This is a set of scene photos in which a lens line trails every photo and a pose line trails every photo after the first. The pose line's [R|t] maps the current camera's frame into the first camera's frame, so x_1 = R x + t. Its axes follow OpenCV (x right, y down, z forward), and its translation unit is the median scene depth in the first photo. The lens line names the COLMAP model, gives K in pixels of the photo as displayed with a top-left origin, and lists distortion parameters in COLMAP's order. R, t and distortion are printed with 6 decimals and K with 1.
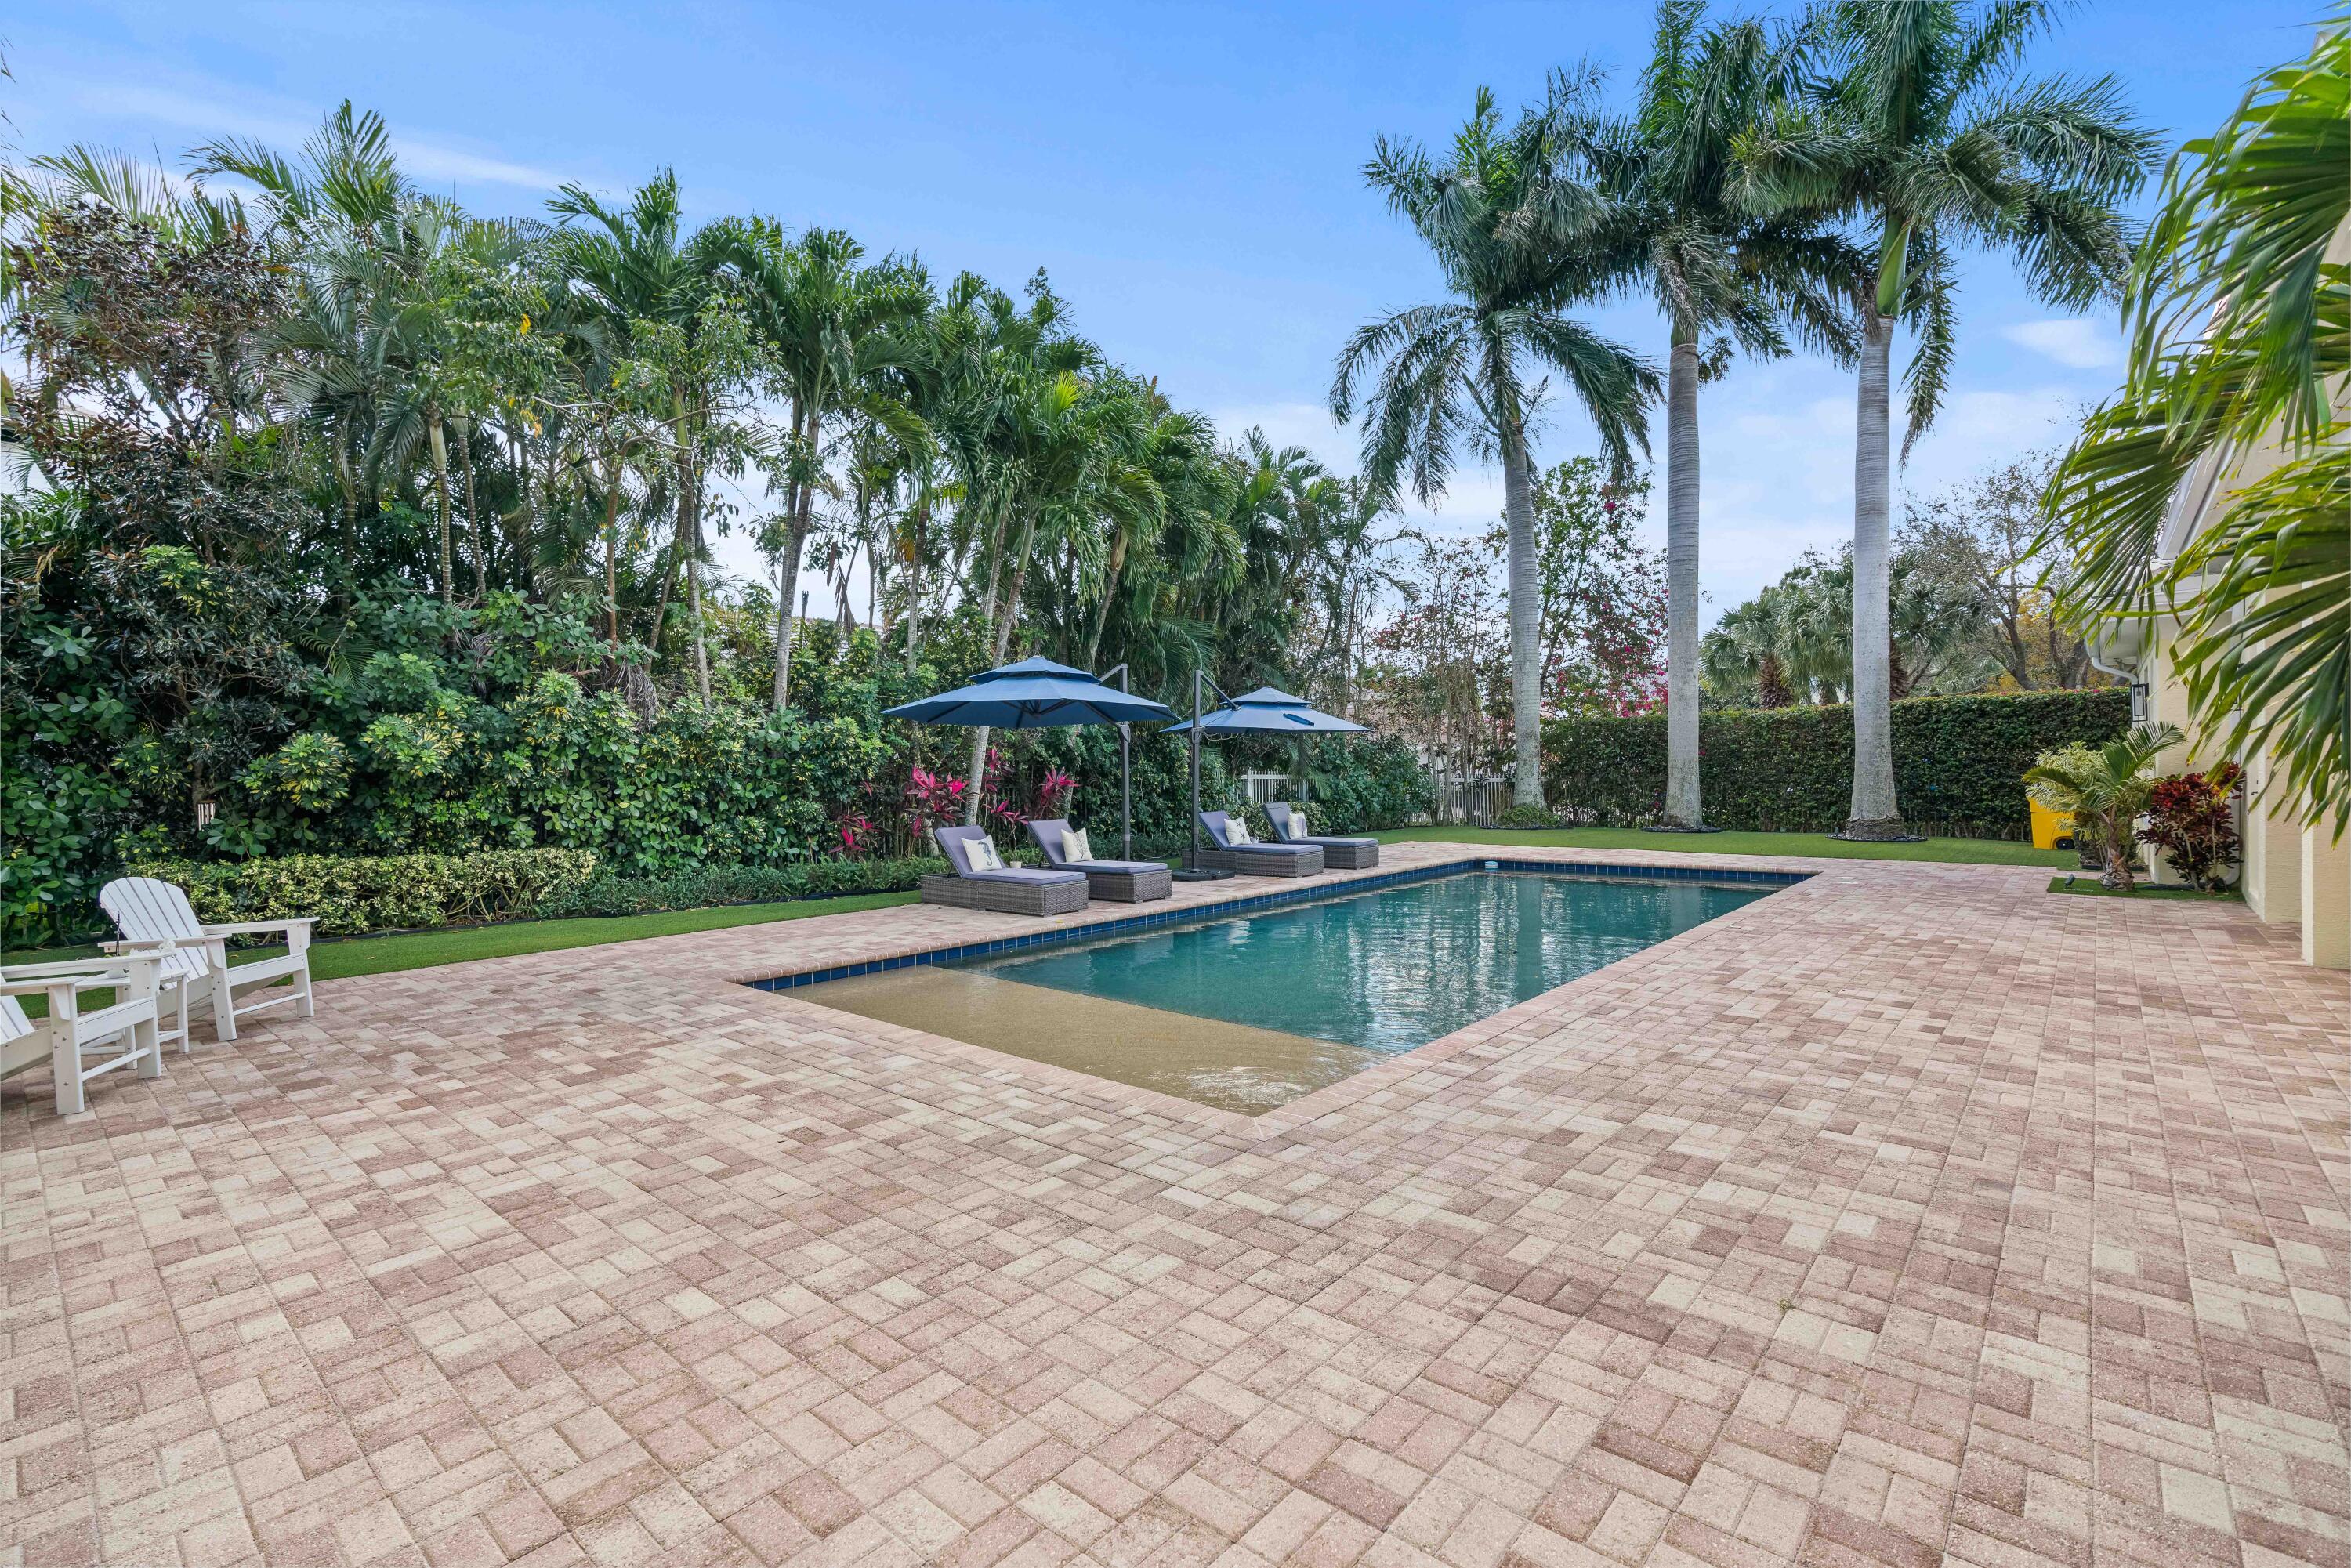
lens RADIAL K [[1044.5, 0, 1174.9], [0, 1044.5, 775.5], [0, 0, 1]] dist [-0.011197, 0.005441]
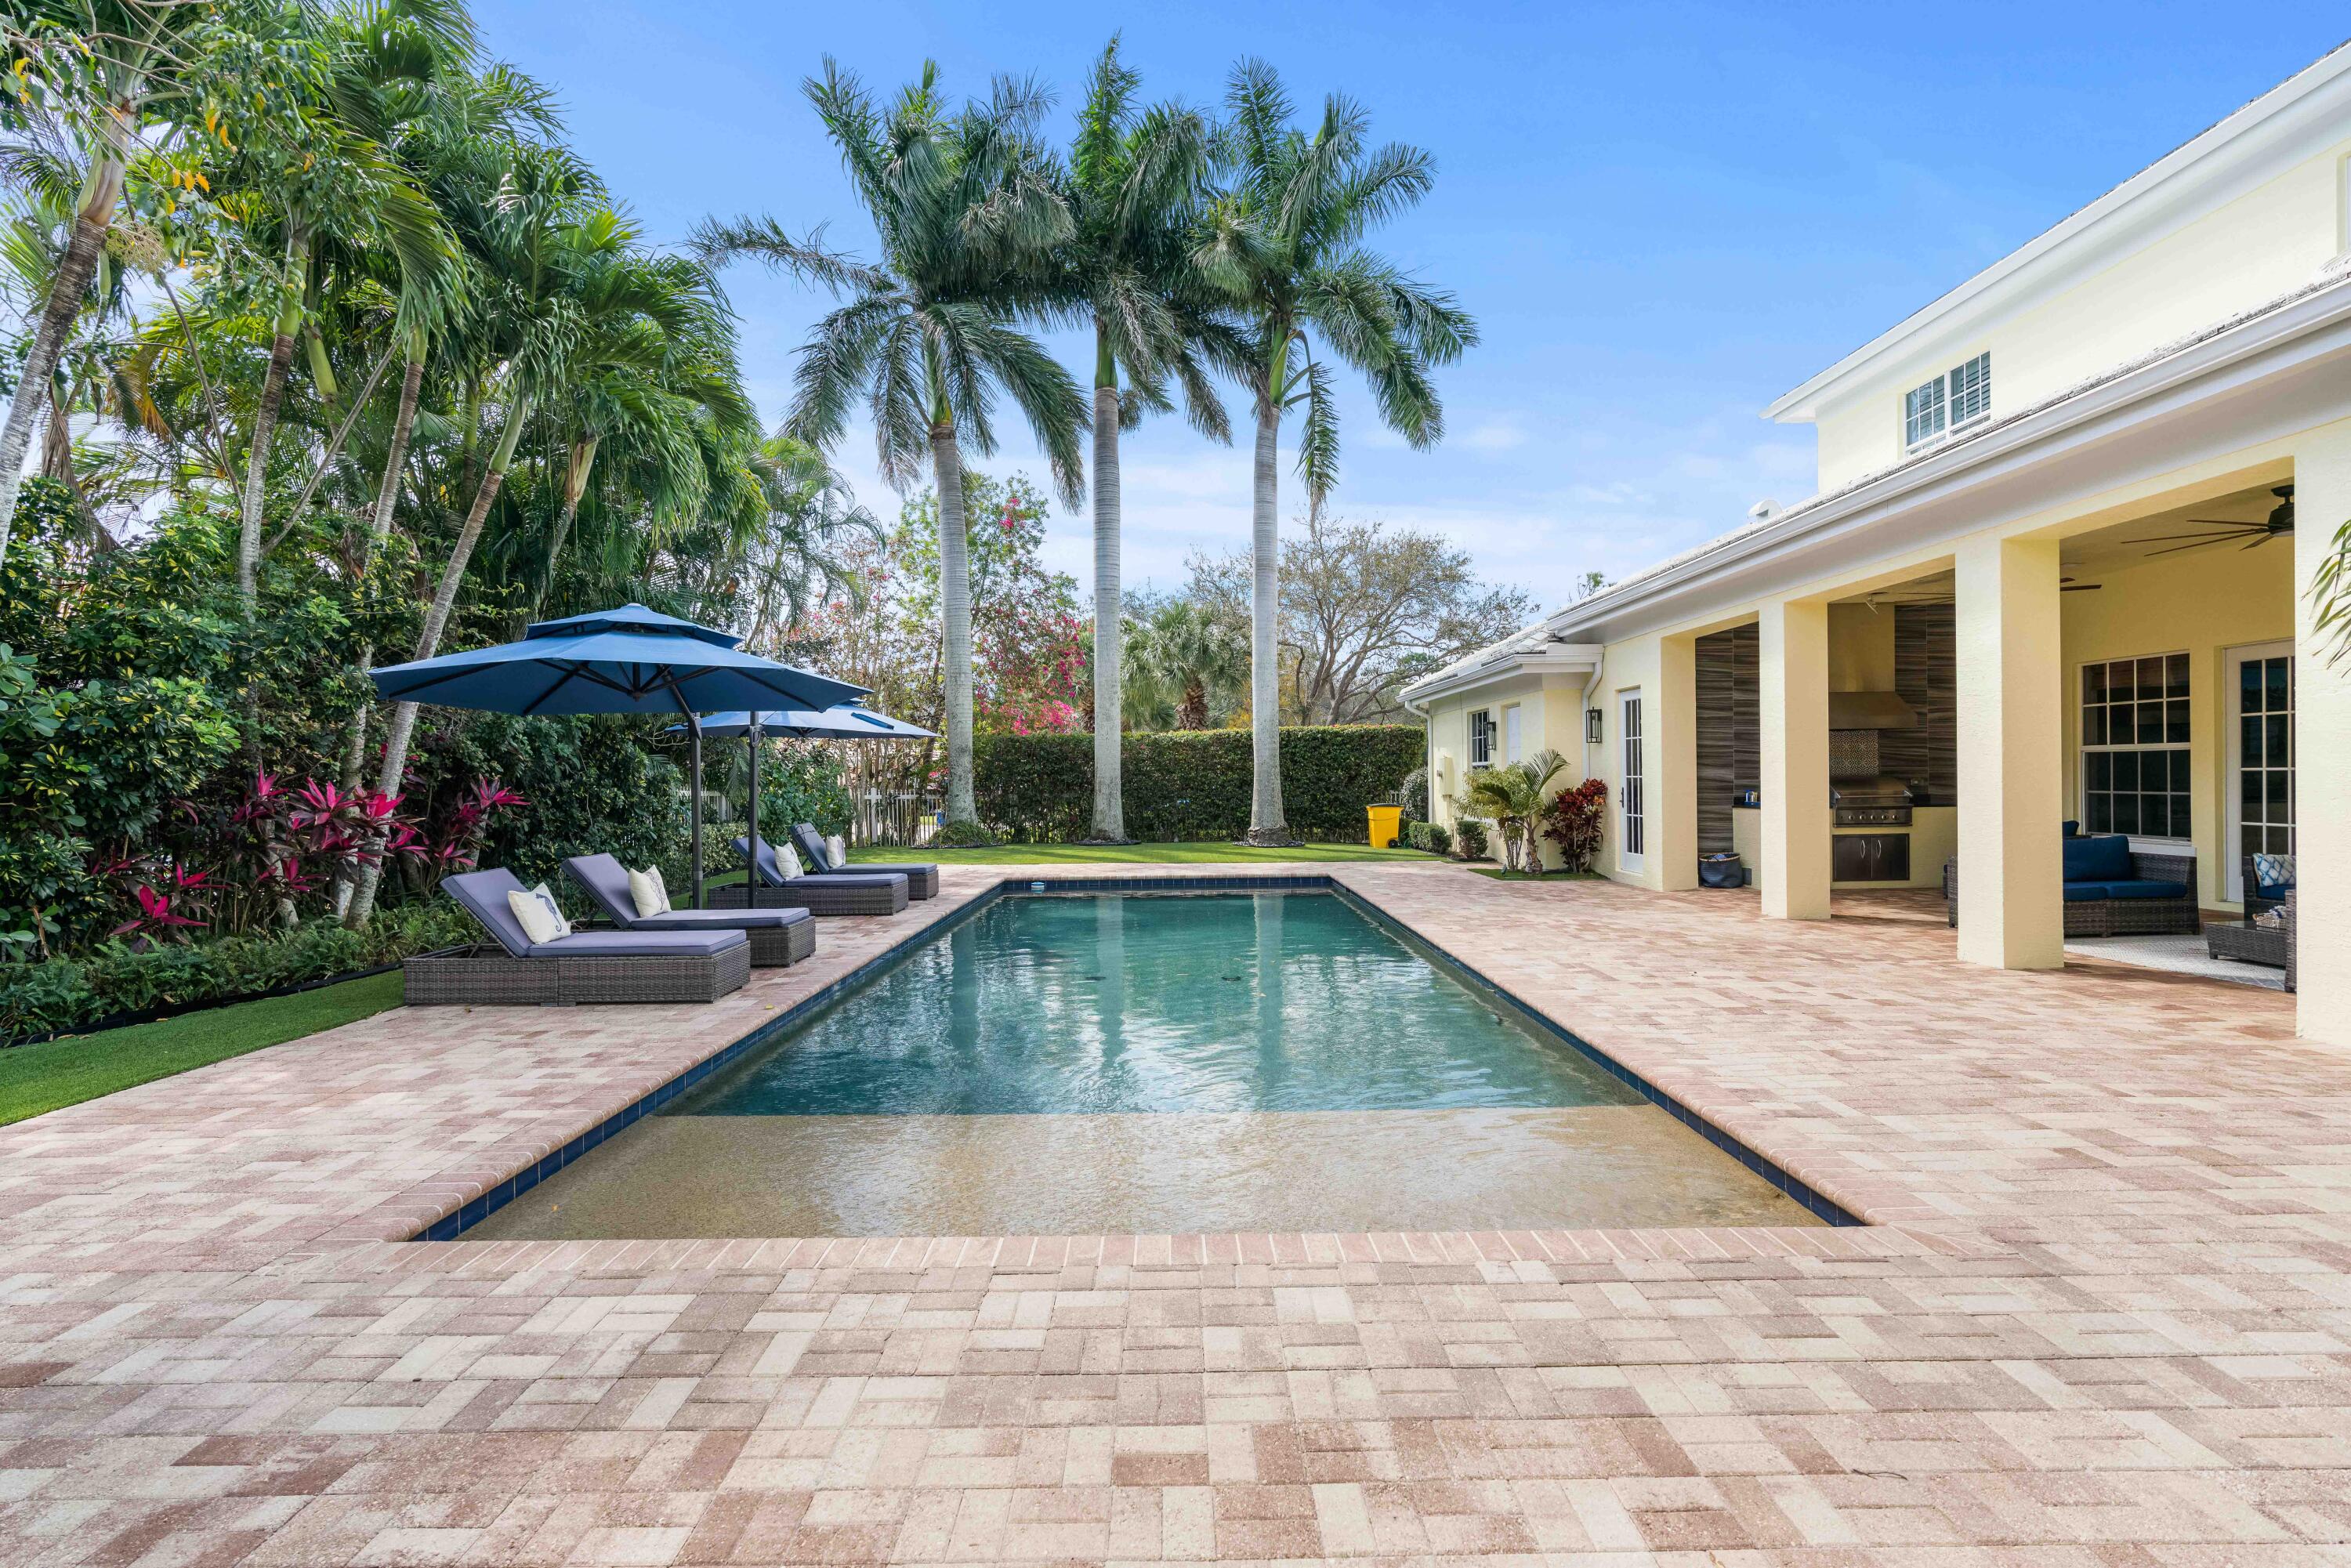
lens RADIAL K [[1044.5, 0, 1174.4], [0, 1044.5, 787.9], [0, 0, 1]] dist [-0.011197, 0.005441]
pose [[0.752084, 0.002740, 0.659062, -0.557085], [0.001768, 0.999979, -0.006174, 0.009804], [-0.659065, 0.005809, 0.752064, 0.531020]]
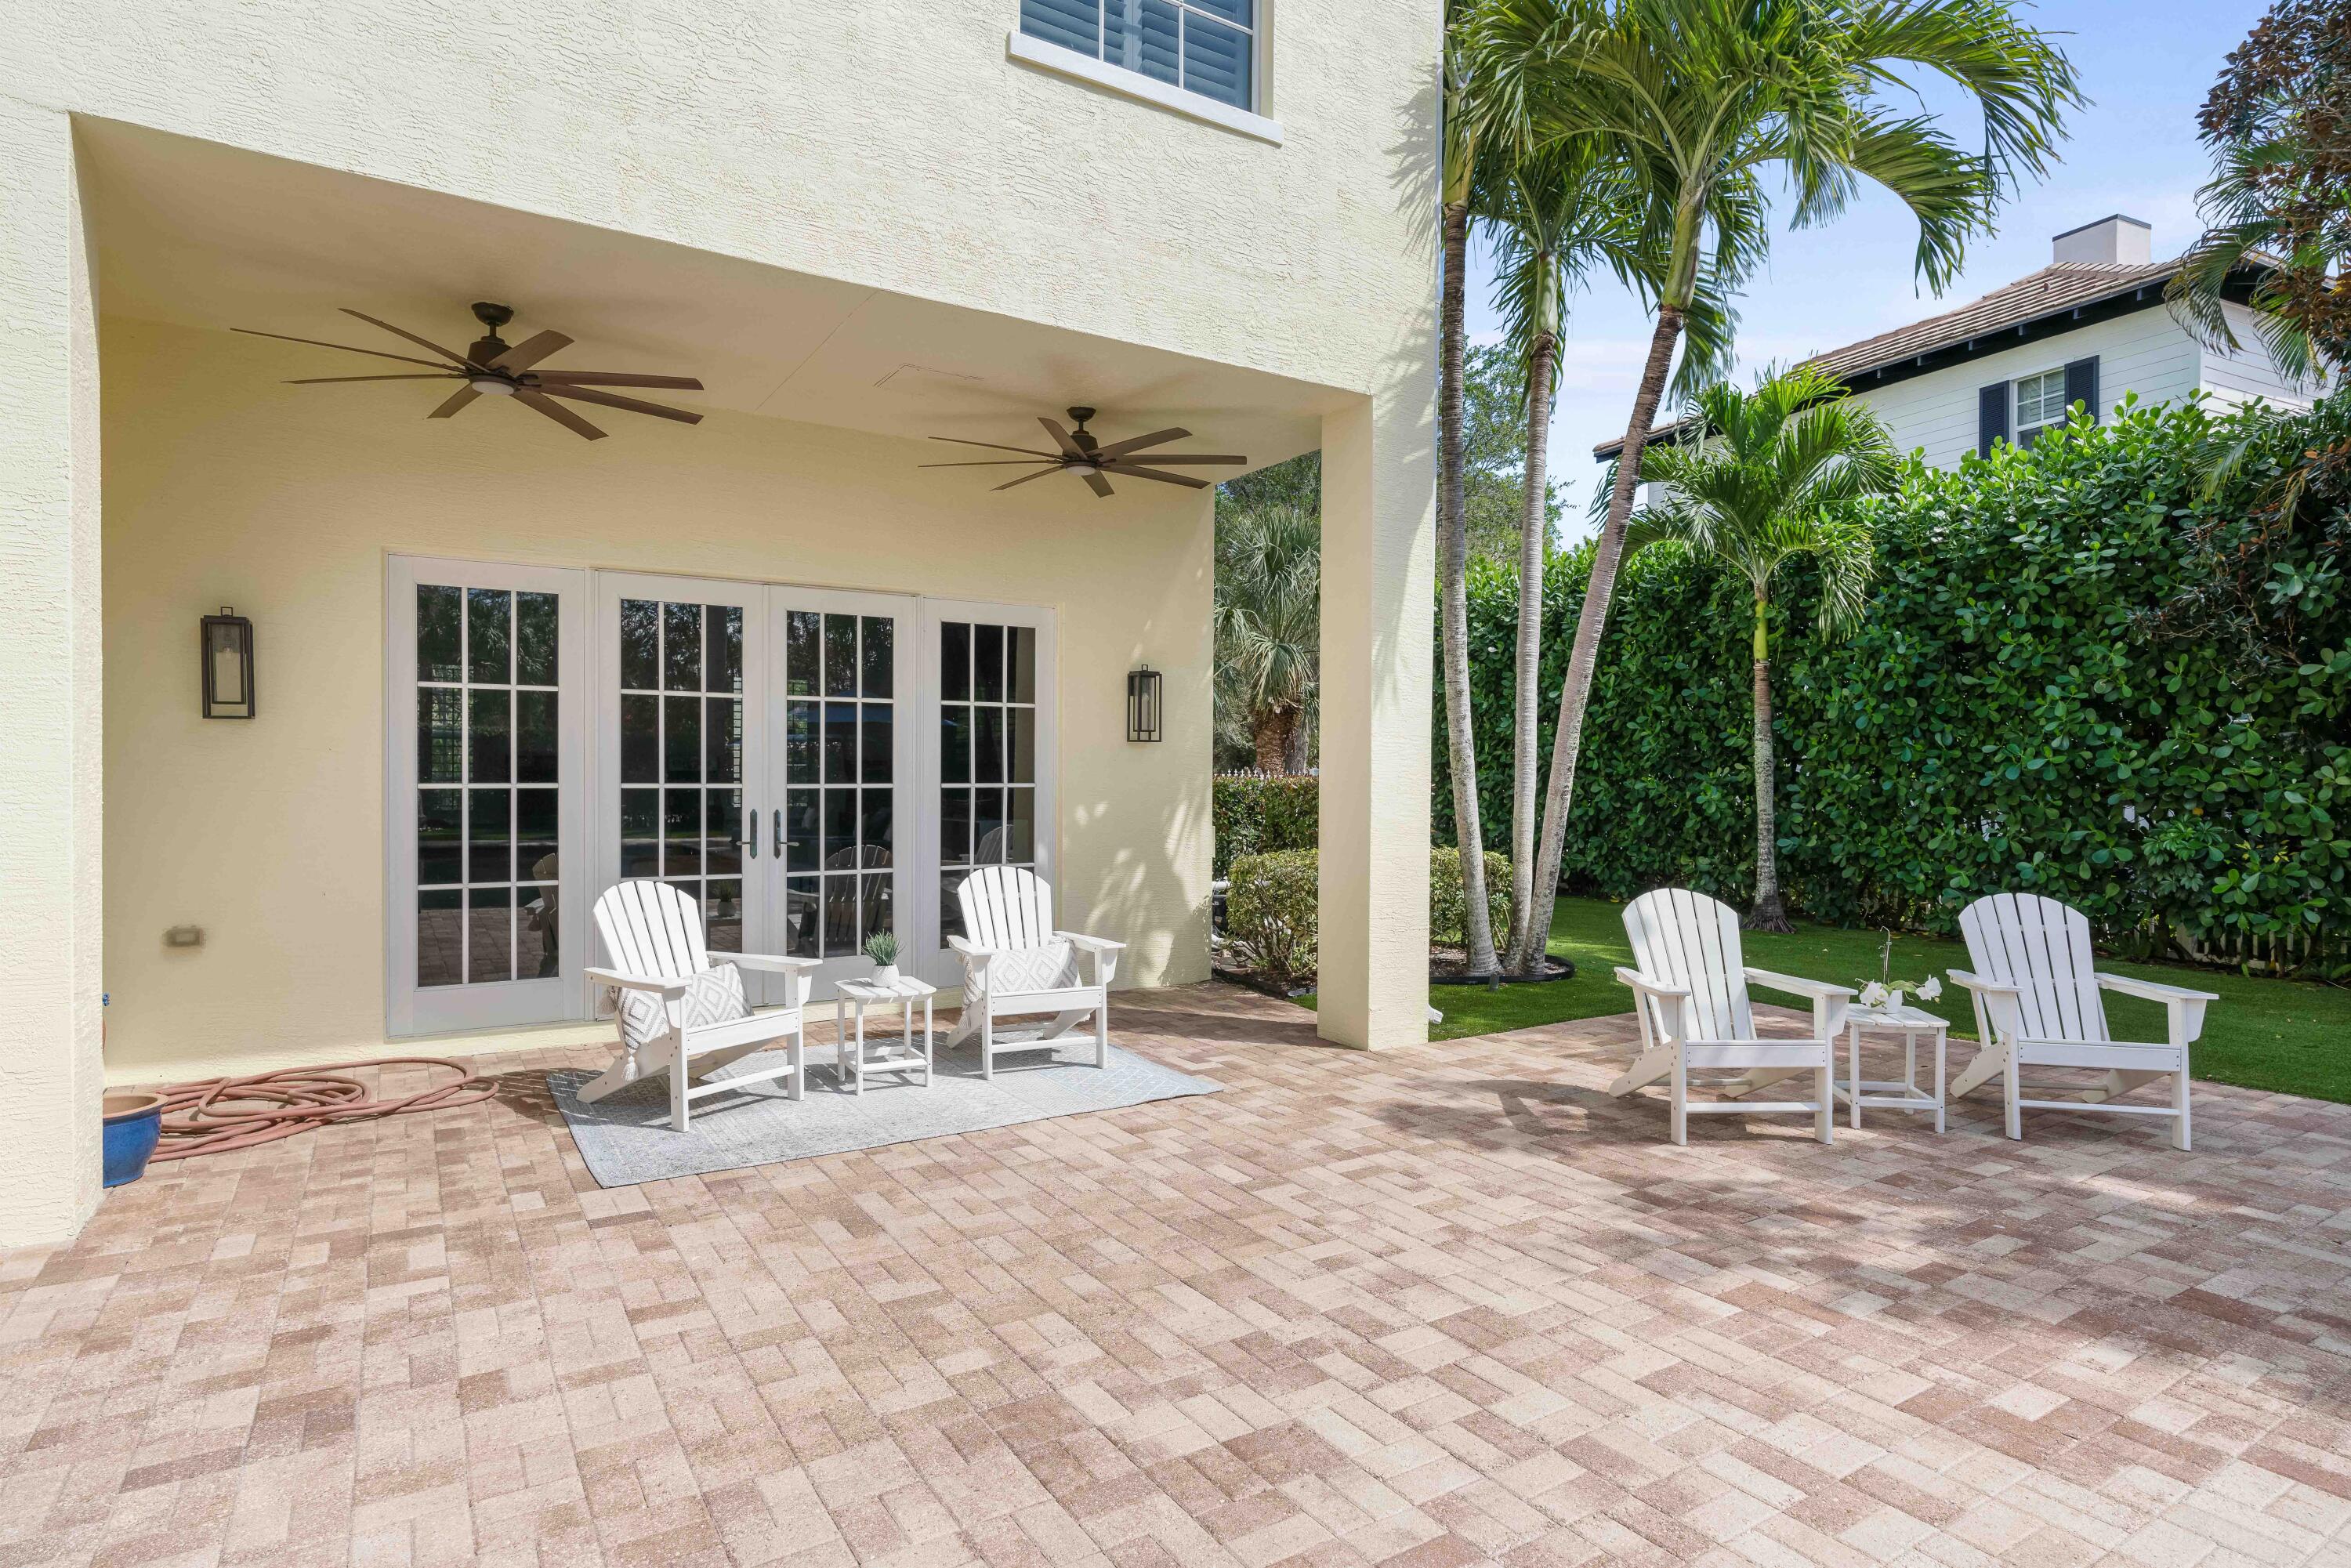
lens RADIAL K [[1235.0, 0, 1155.4], [0, 1235.0, 805.0], [0, 0, 1]] dist [-0.004402, 0.001106]
pose [[-0.298034, 0.039481, -0.953738, 0.045466], [0.000379, 0.999149, 0.041242, -0.004562], [0.954555, 0.011930, -0.297796, 0.651788]]
